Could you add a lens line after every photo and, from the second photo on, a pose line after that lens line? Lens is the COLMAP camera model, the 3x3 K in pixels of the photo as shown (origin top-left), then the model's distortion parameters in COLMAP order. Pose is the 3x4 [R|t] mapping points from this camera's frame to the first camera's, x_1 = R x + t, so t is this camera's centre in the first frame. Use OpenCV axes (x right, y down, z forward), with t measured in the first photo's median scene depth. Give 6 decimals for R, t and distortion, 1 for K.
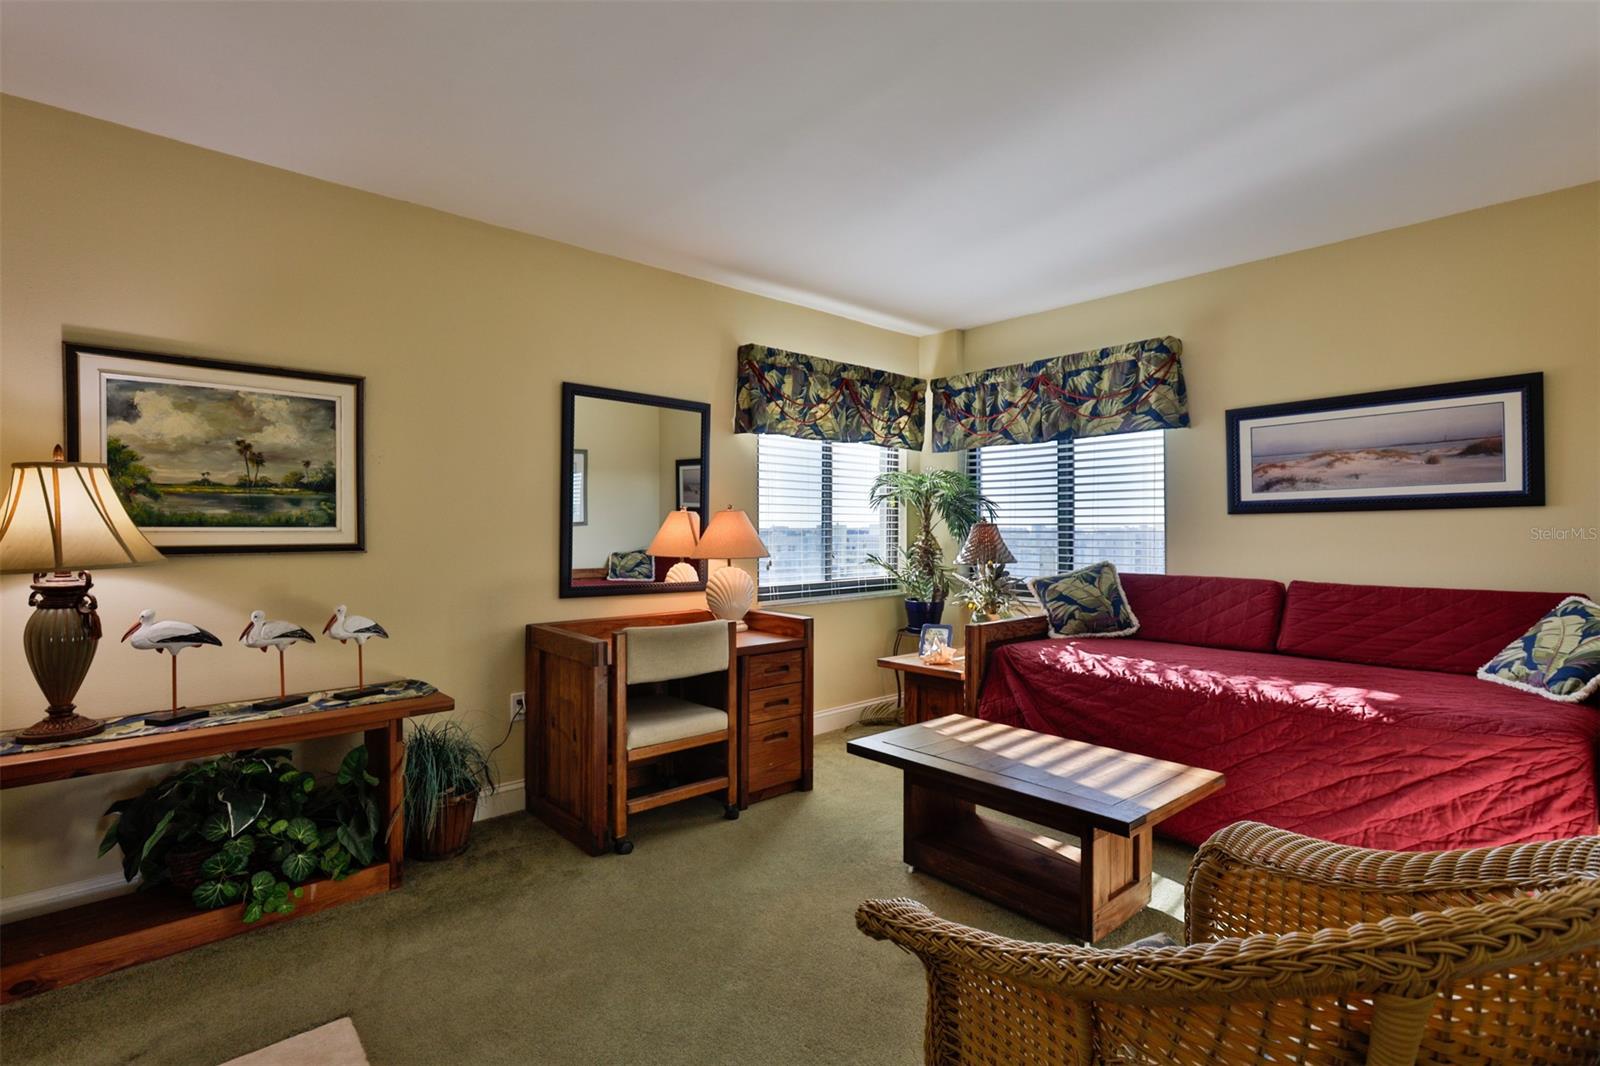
lens RADIAL K [[762.2, 0, 802.8], [0, 762.2, 533.5], [0, 0, 1]] dist [-0.012092, 0.001814]
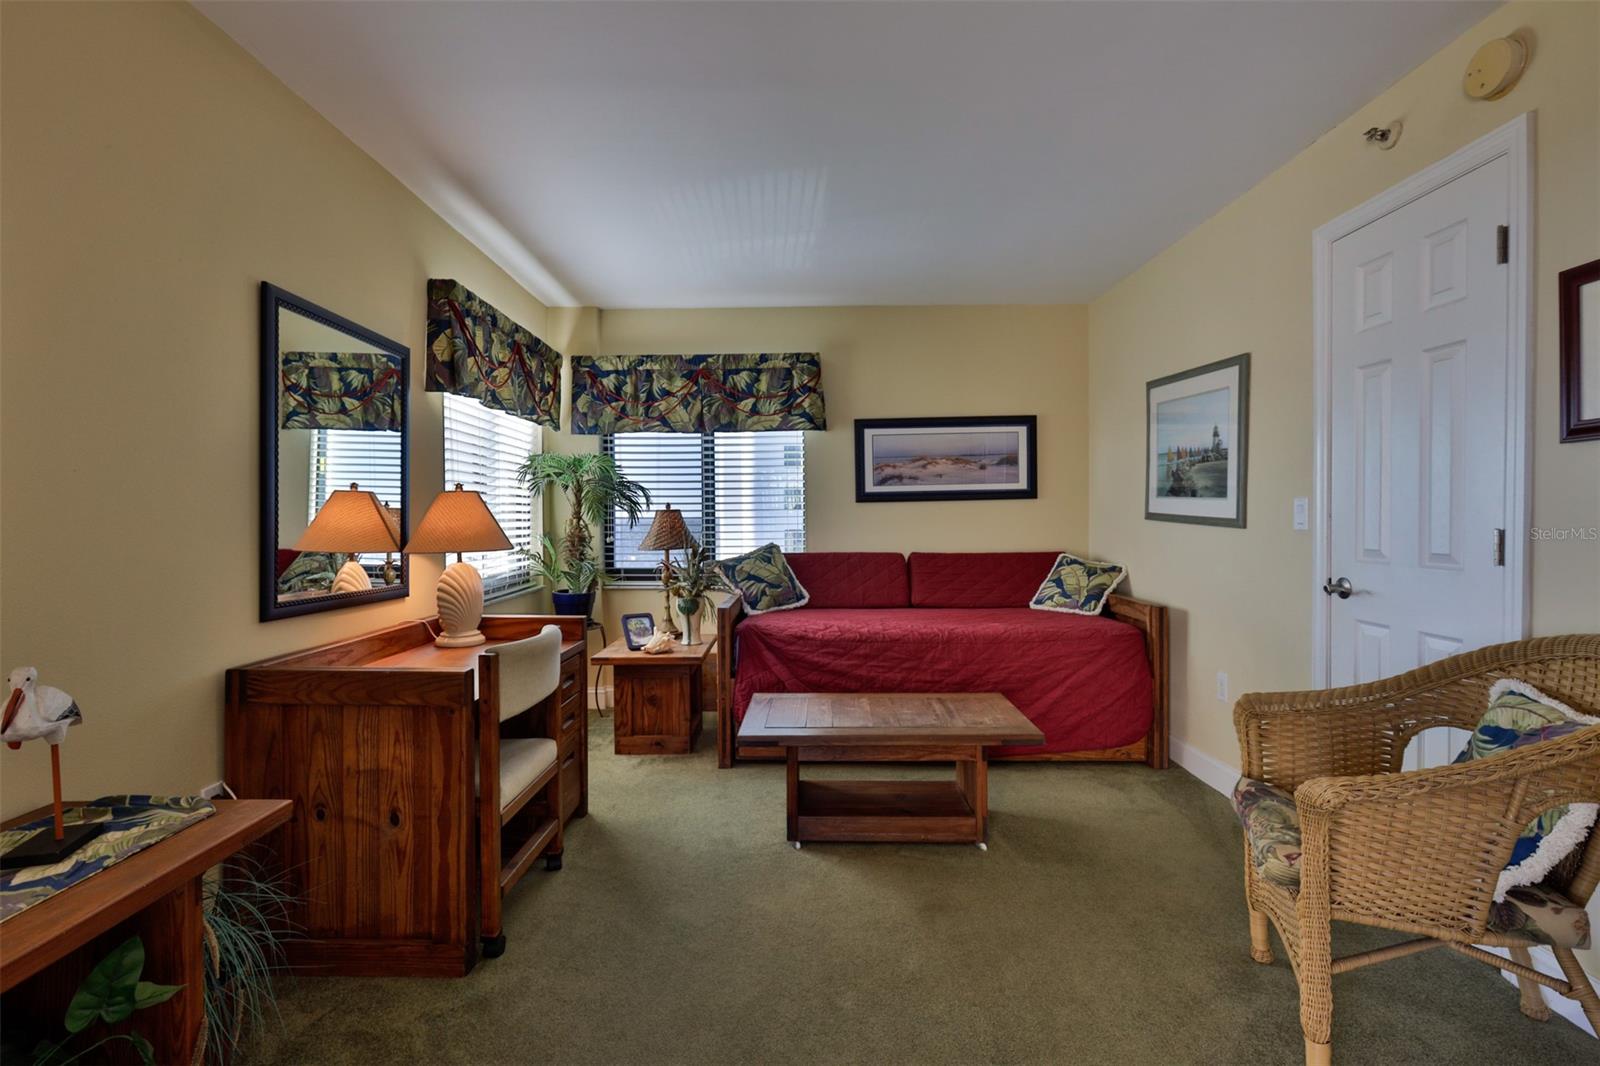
lens RADIAL K [[762.2, 0, 796.4], [0, 762.2, 525.2], [0, 0, 1]] dist [-0.012092, 0.001814]
pose [[0.674933, -0.011633, 0.737787, -0.414341], [0.010567, 0.999926, 0.006099, 0.003541], [-0.737803, 0.003680, 0.675006, 0.209708]]
